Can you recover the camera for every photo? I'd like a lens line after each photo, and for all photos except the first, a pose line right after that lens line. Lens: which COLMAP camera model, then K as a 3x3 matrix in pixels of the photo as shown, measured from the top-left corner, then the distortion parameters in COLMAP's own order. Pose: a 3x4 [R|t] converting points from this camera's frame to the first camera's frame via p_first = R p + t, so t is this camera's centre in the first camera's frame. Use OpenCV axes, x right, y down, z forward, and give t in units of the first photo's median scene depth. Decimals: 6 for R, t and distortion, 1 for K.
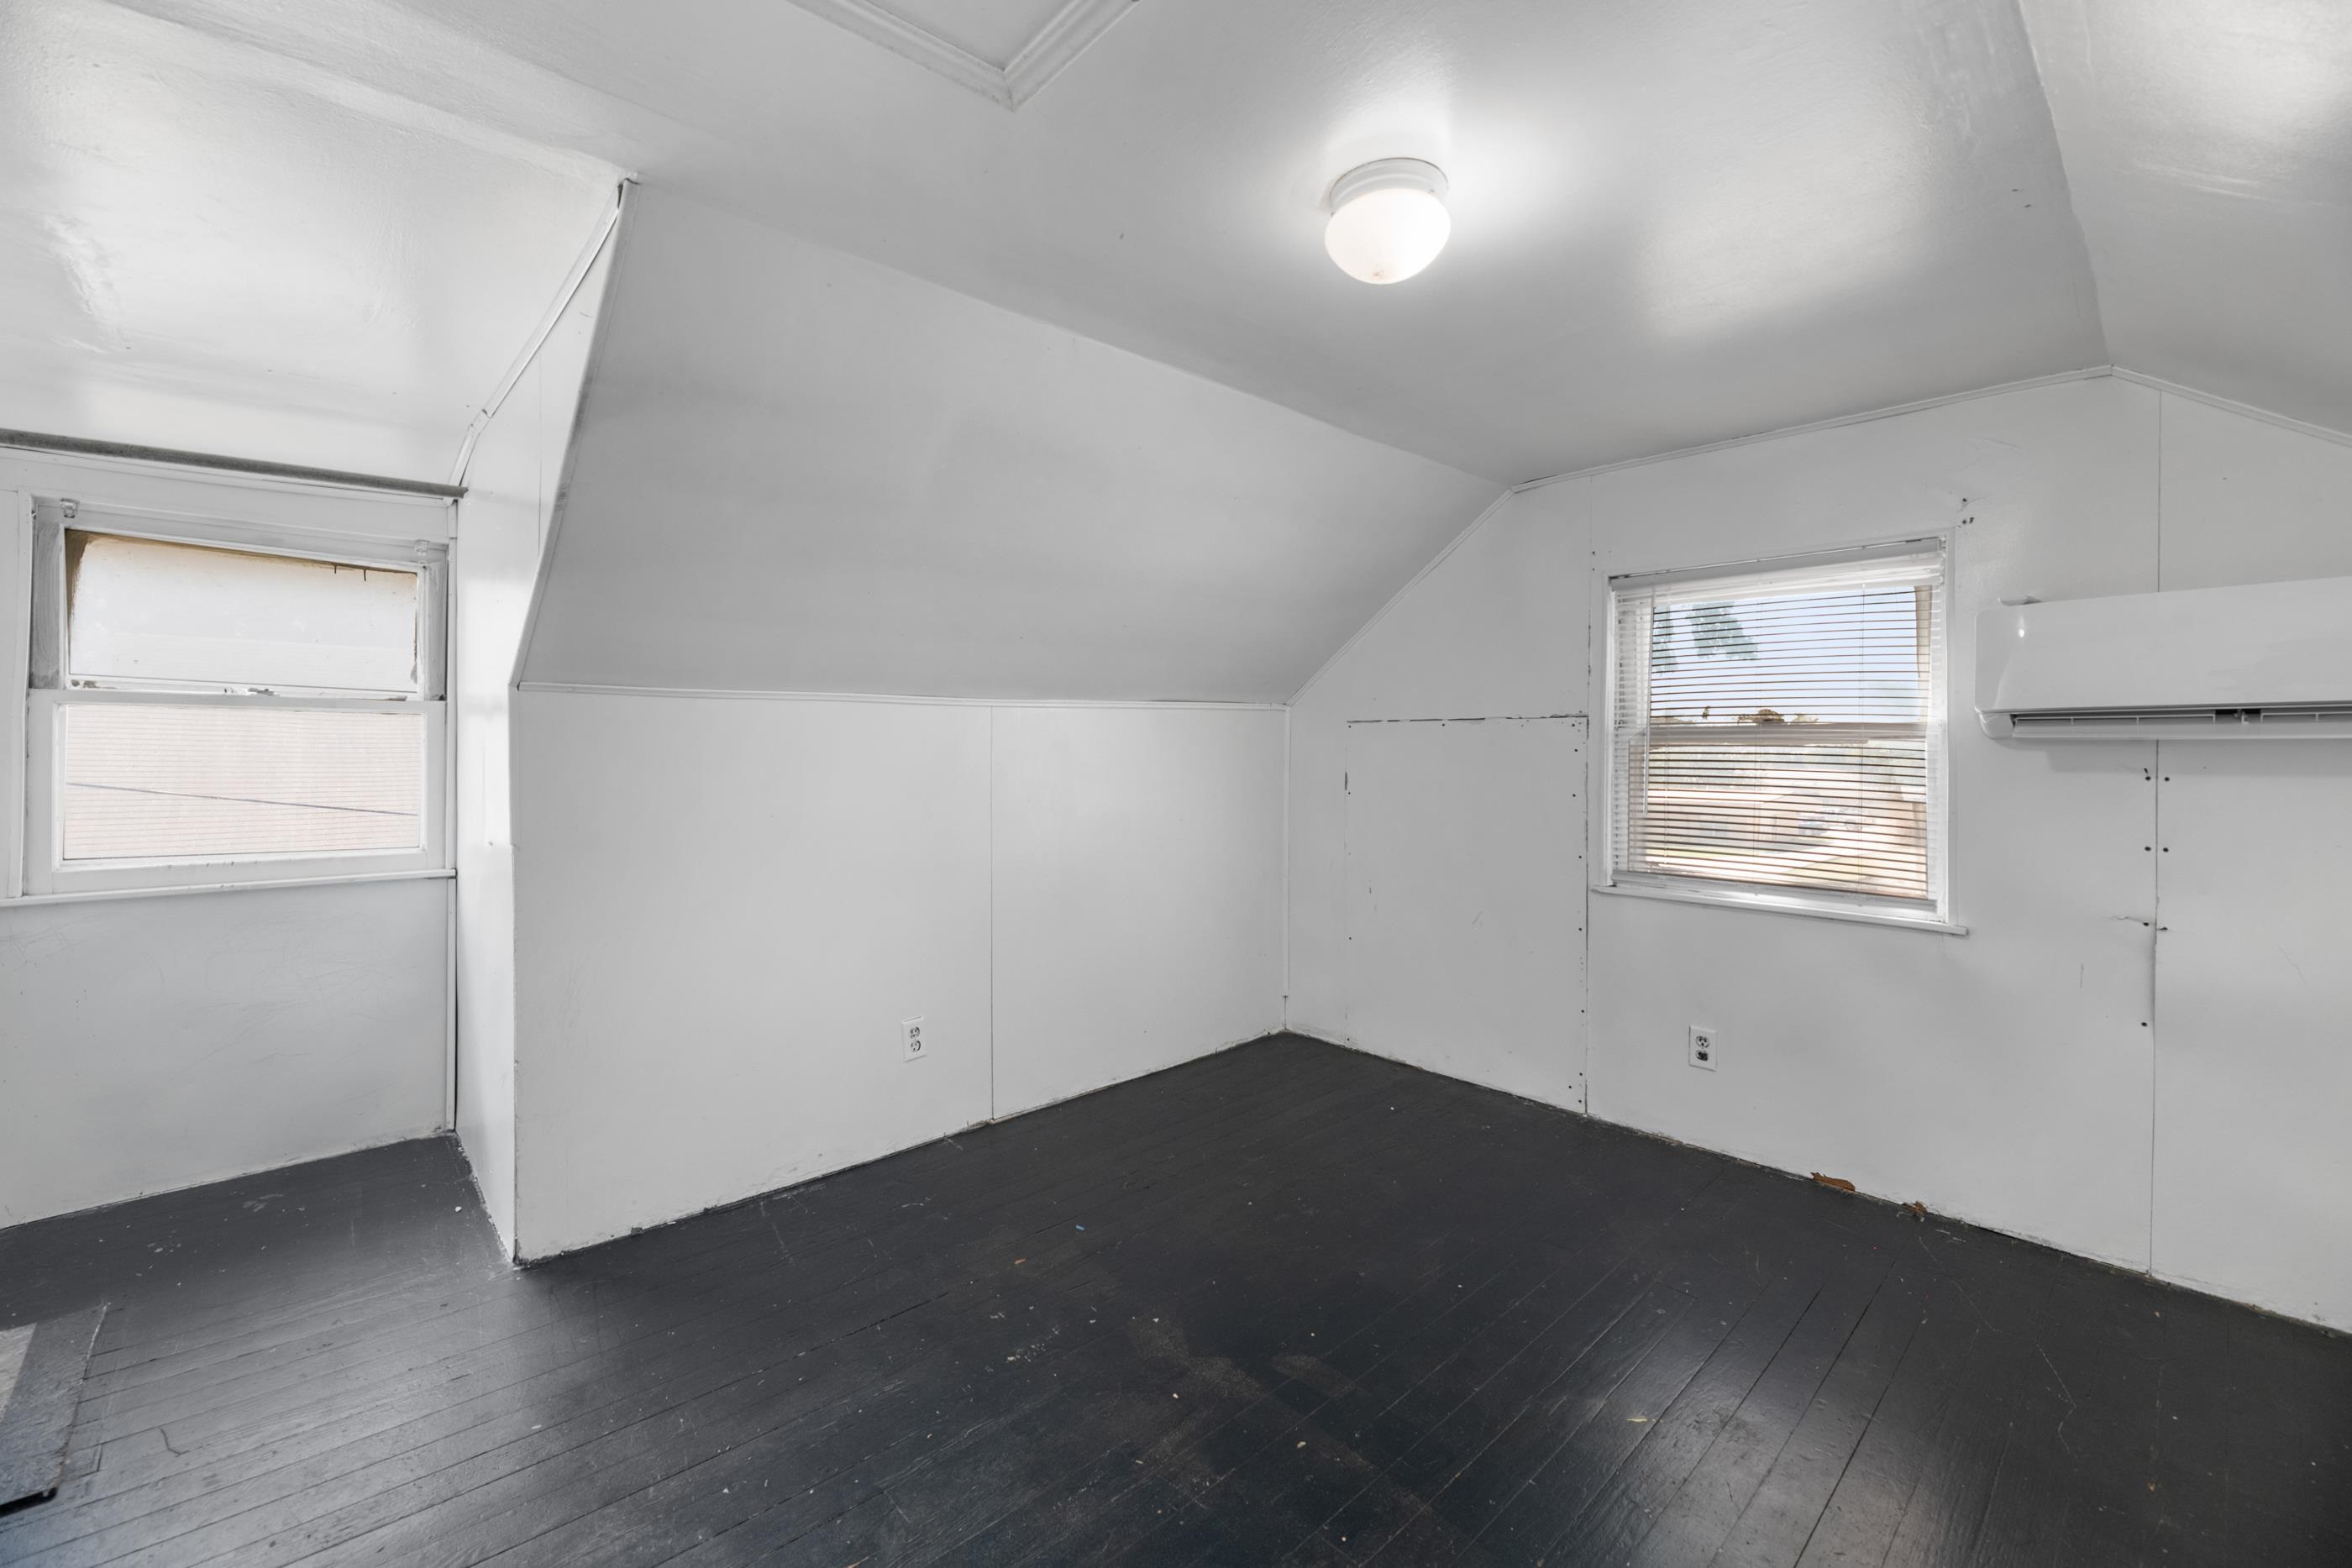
lens RADIAL K [[964.6, 0, 1176.2], [0, 964.6, 741.4], [0, 0, 1]] dist [-0.002721, -0.000494]
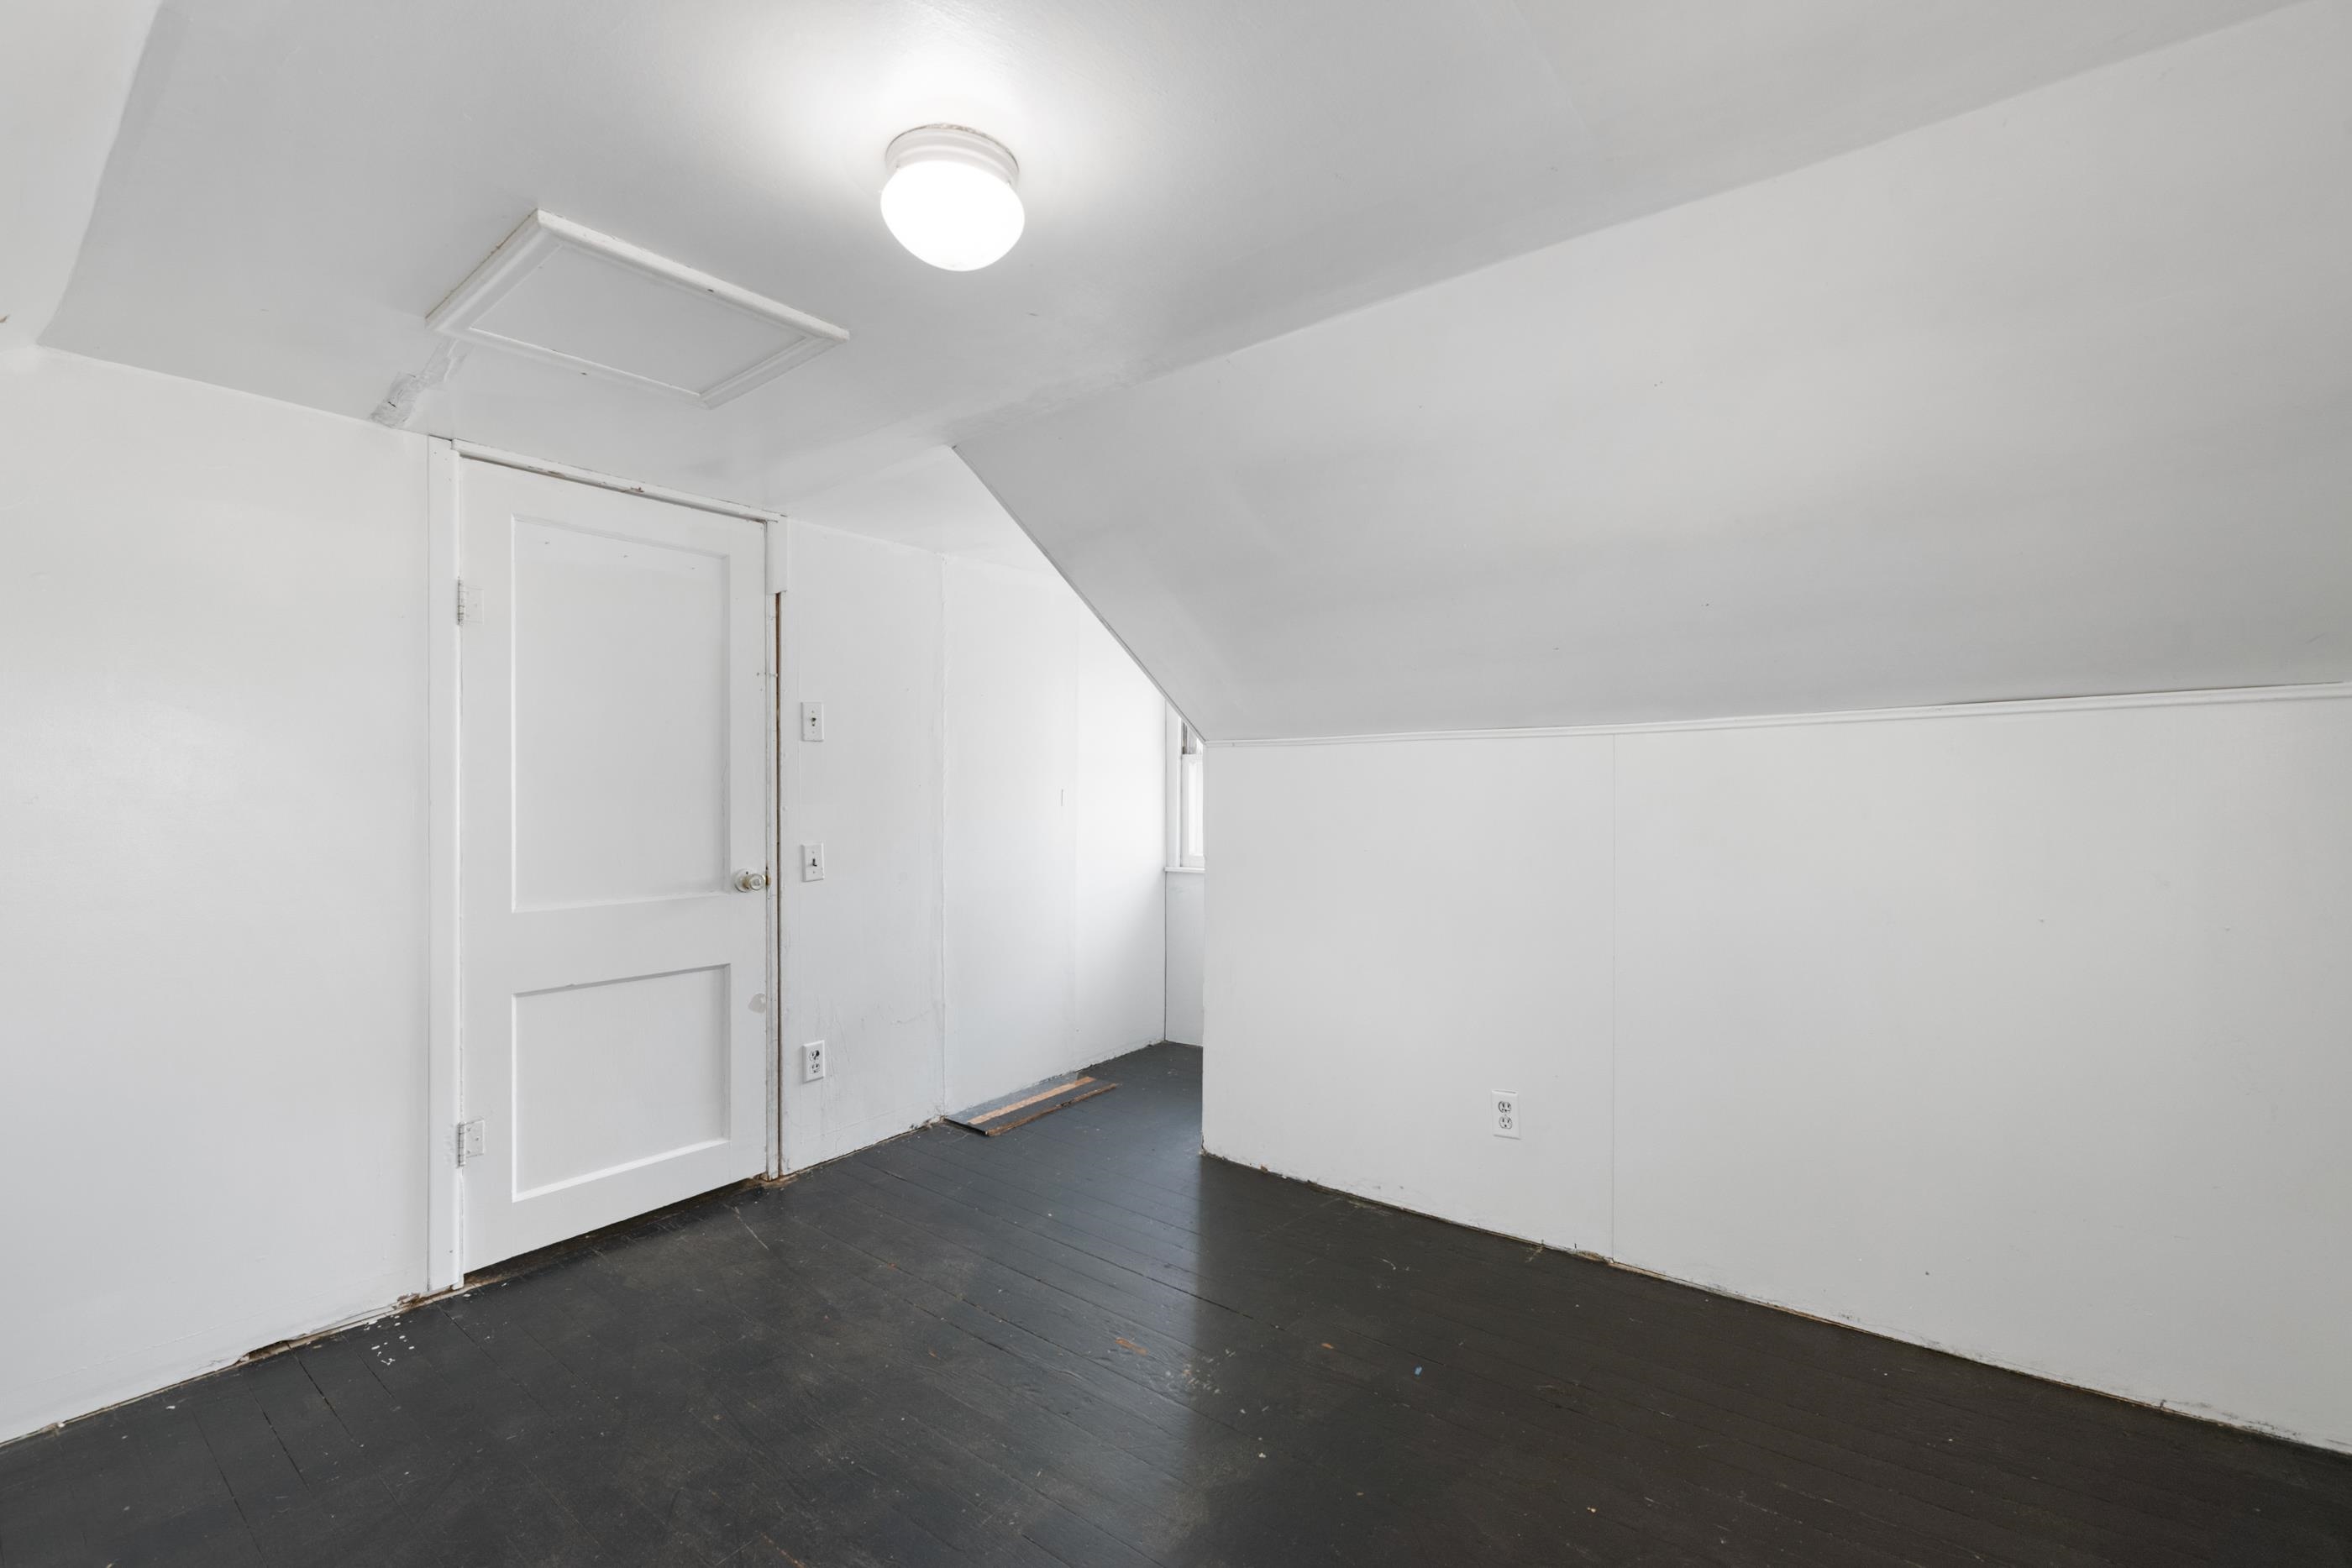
lens RADIAL K [[1005.5, 0, 1169.8], [0, 1005.5, 786.6], [0, 0, 1]] dist [-0.002867, -0.001068]
pose [[0.165810, 0.000943, -0.986157, 0.650467], [0.007710, 0.999968, 0.002253, 0.001598], [0.986128, -0.007976, 0.165798, 0.598278]]
